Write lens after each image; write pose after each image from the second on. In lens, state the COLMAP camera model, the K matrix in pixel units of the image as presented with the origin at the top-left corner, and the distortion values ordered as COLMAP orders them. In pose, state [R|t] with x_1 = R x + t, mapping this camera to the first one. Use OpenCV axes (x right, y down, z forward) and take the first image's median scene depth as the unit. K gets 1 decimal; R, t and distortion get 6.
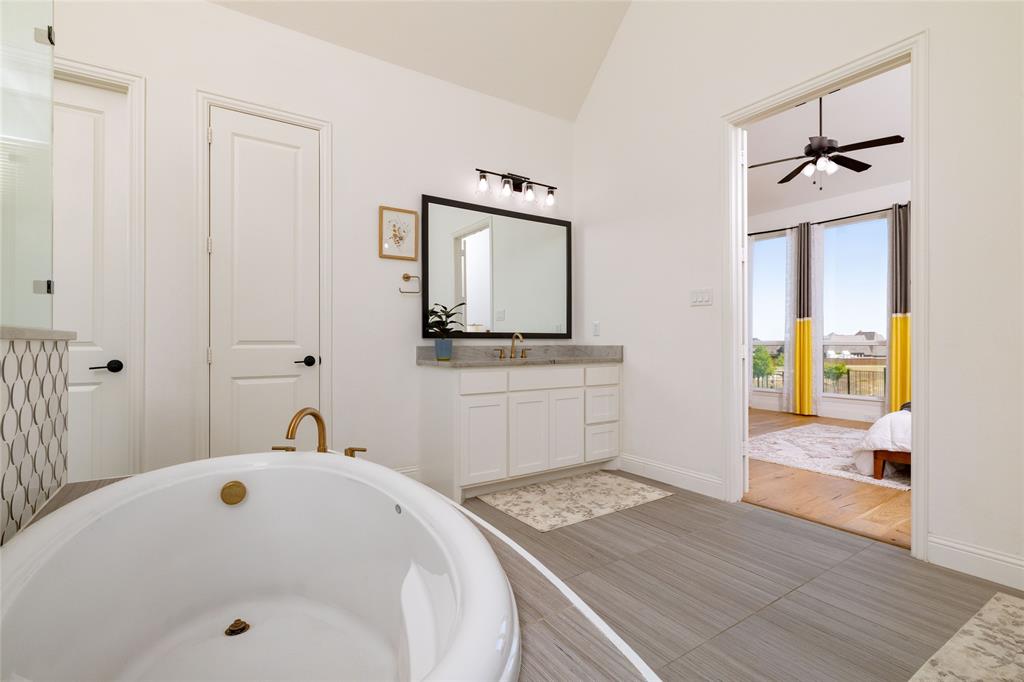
lens RADIAL K [[465.8, 0, 509.8], [0, 465.8, 338.3], [0, 0, 1]] dist [-0.000321, 0.000581]
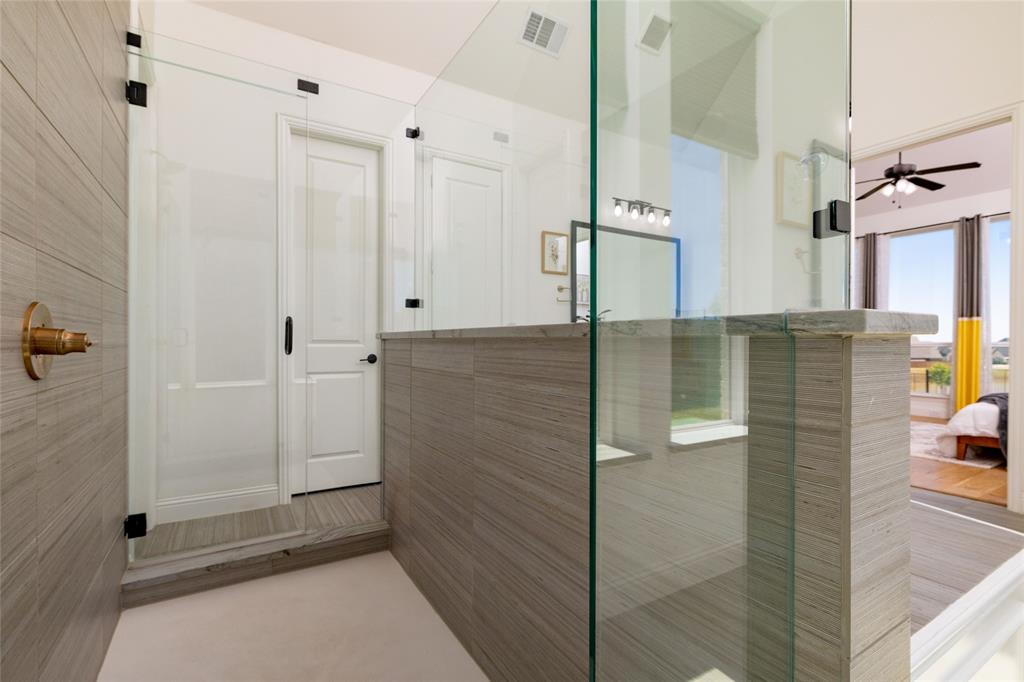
lens RADIAL K [[465.8, 0, 506.9], [0, 465.8, 341.8], [0, 0, 1]] dist [-0.000321, 0.000581]
pose [[0.999019, 0.004467, -0.044052, -0.259933], [-0.004169, 0.999968, 0.006840, 0.000328], [0.044081, -0.006650, 0.999006, -0.190892]]
